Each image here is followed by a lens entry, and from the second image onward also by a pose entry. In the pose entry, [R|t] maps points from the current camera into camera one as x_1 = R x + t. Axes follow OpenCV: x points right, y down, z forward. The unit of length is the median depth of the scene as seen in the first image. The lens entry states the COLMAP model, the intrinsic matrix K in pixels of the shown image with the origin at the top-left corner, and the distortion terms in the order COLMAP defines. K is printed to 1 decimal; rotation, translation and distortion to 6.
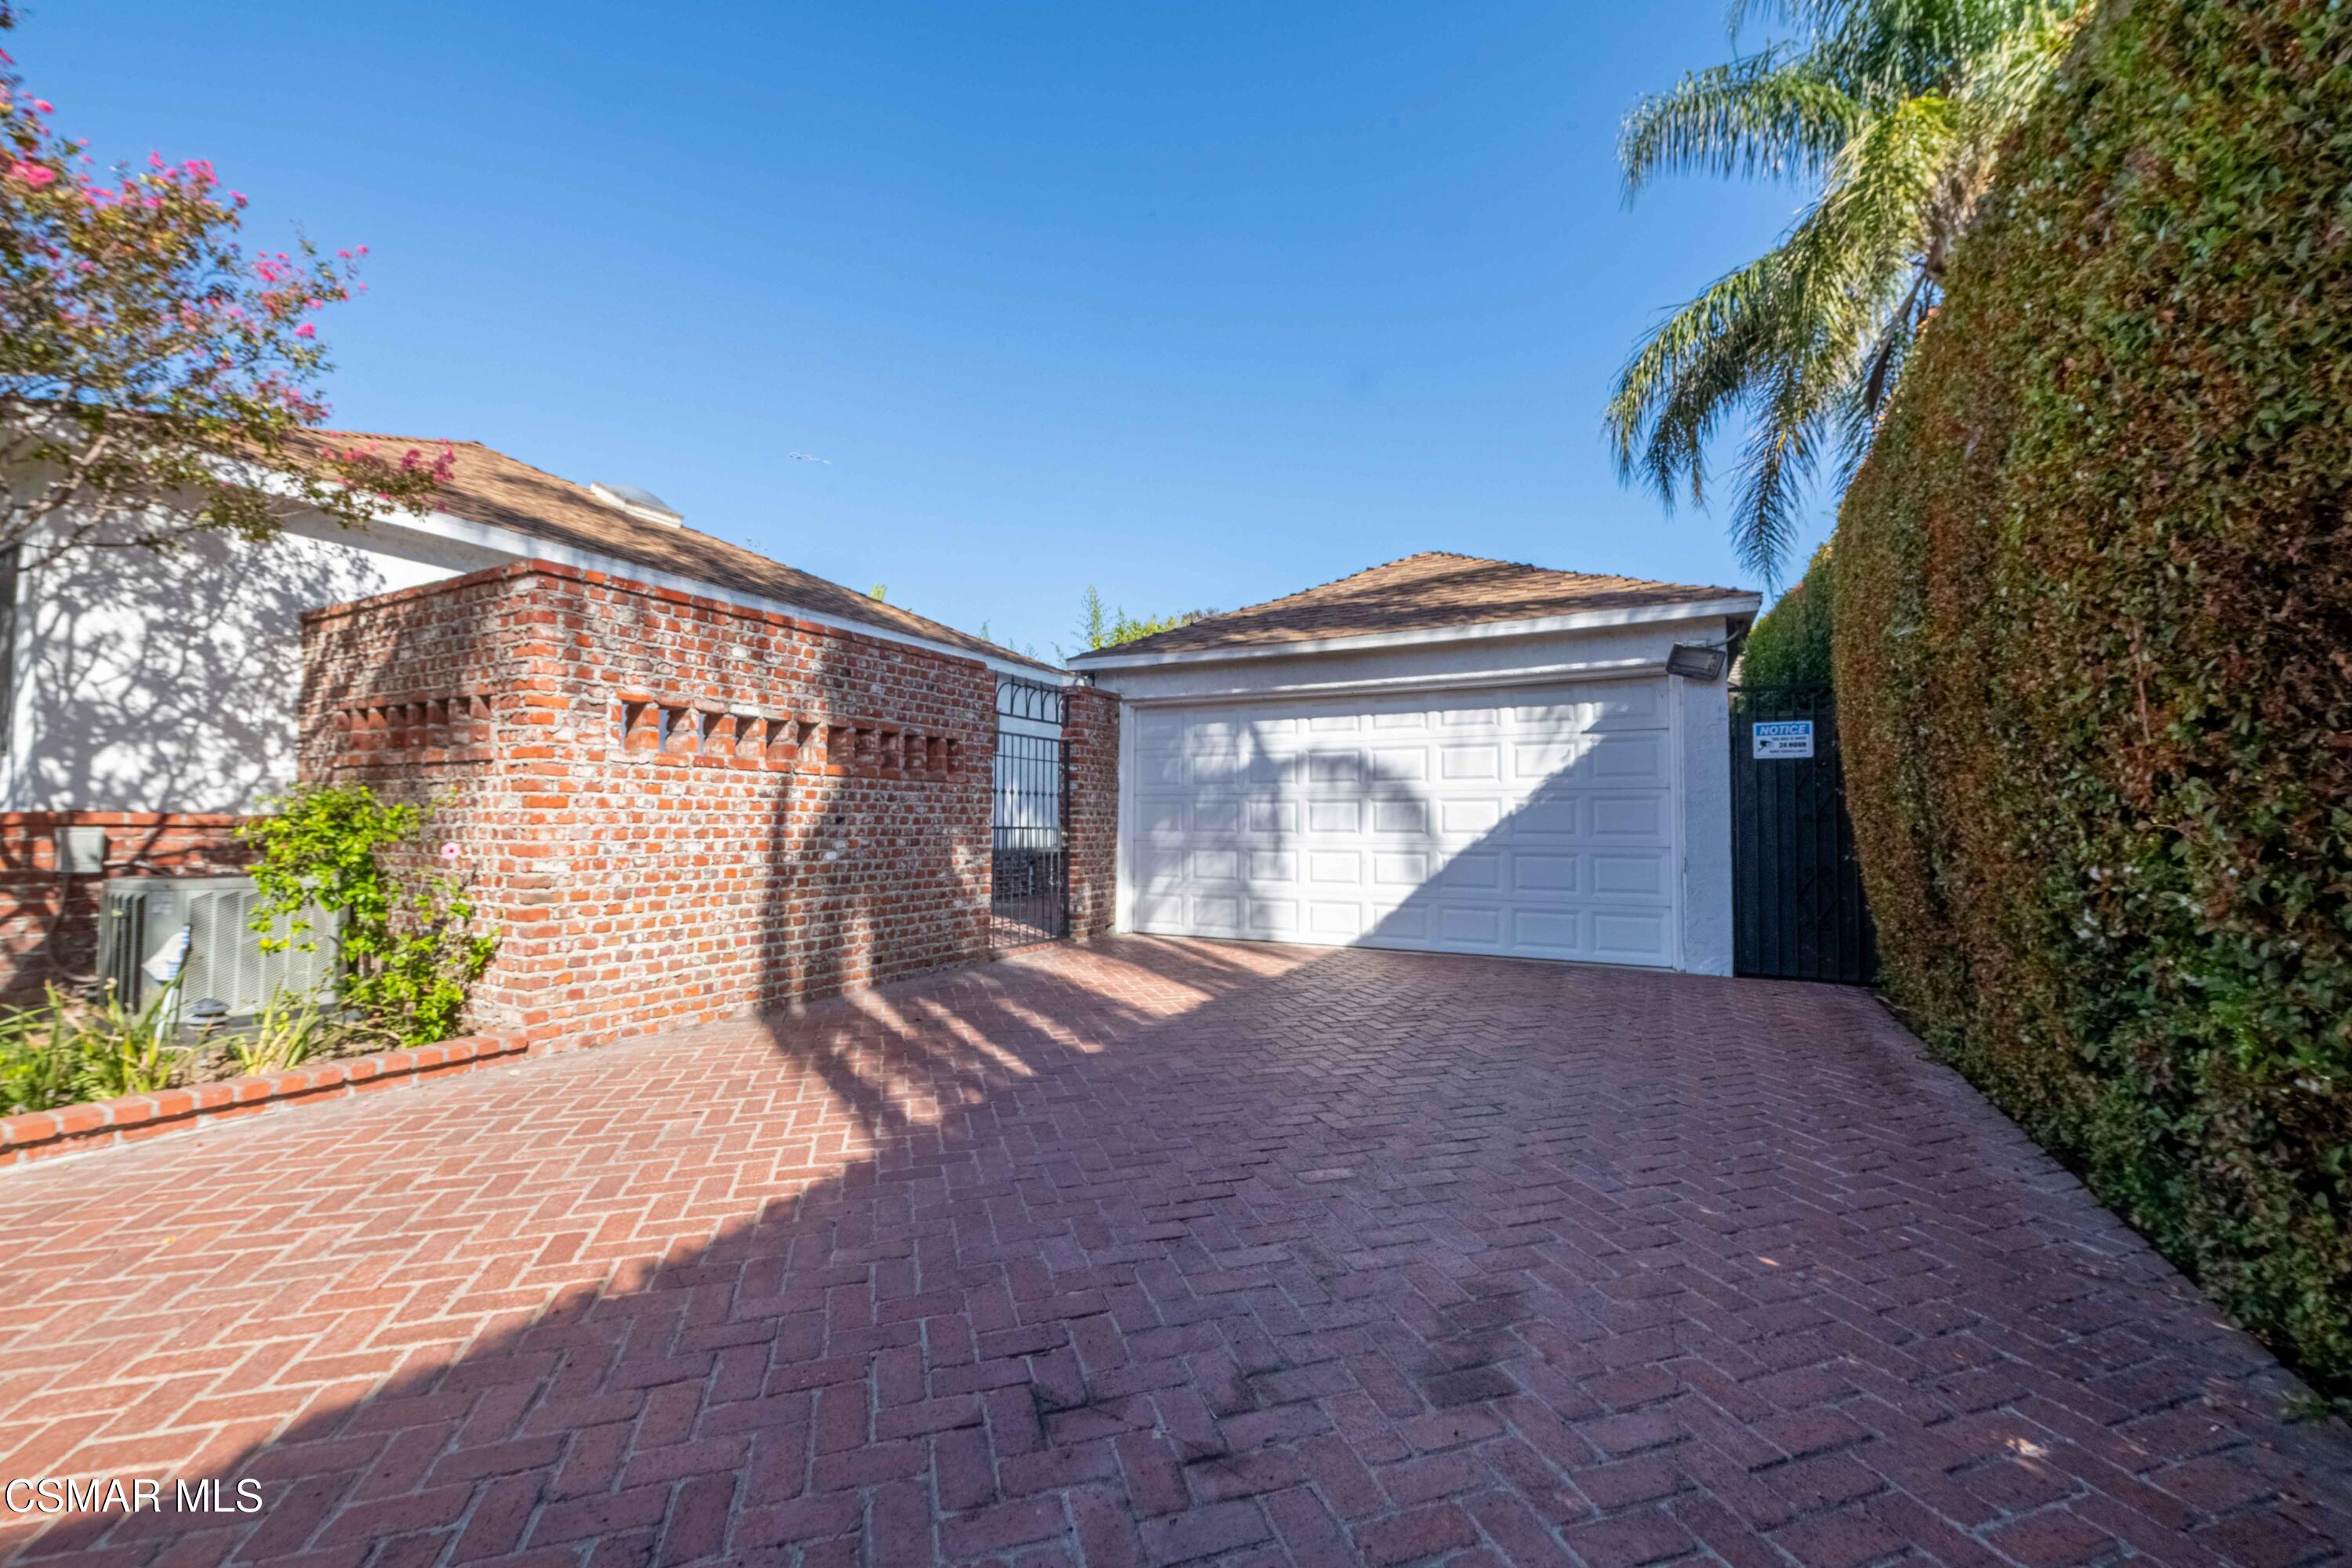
lens RADIAL K [[939.6, 0, 1177.4], [0, 939.6, 792.1], [0, 0, 1]] dist [-0.000357, -0.003535]
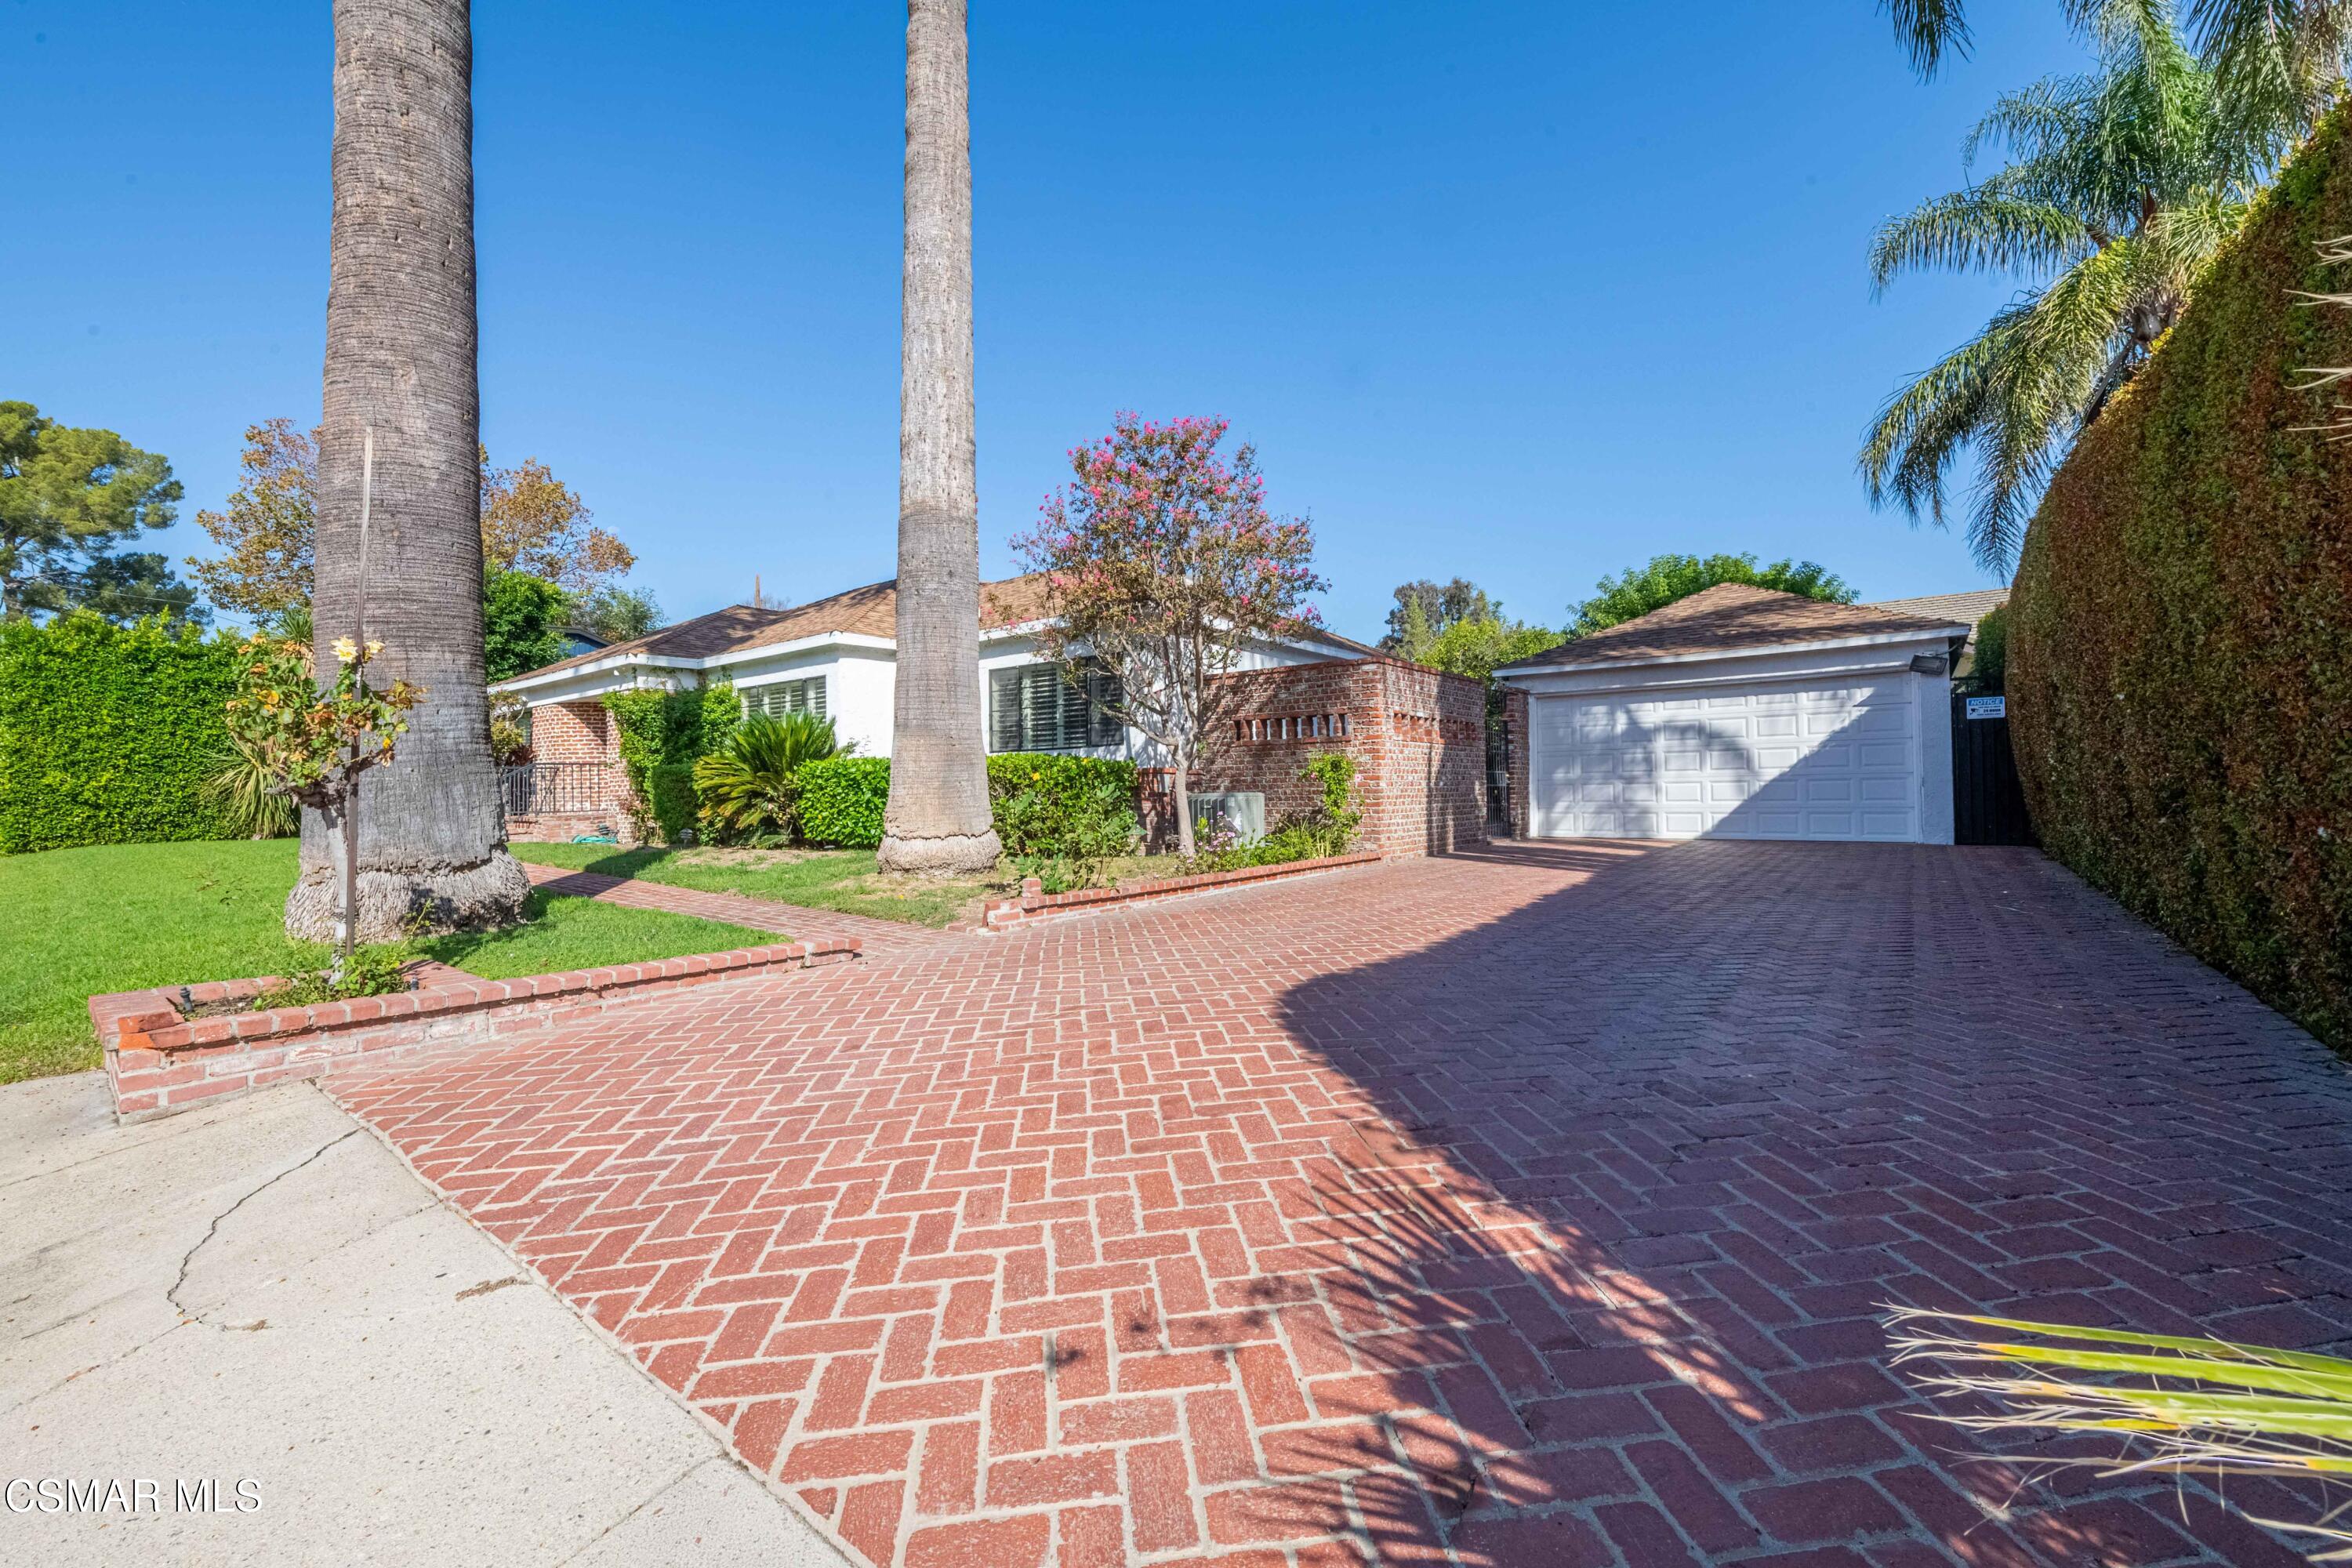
lens RADIAL K [[939.6, 0, 1174.1], [0, 939.6, 784.4], [0, 0, 1]] dist [-0.000357, -0.003535]
pose [[0.981492, -0.021587, -0.190282, -0.411354], [0.026490, 0.999378, 0.023263, 0.004995], [0.189661, -0.027873, 0.981454, -0.812909]]
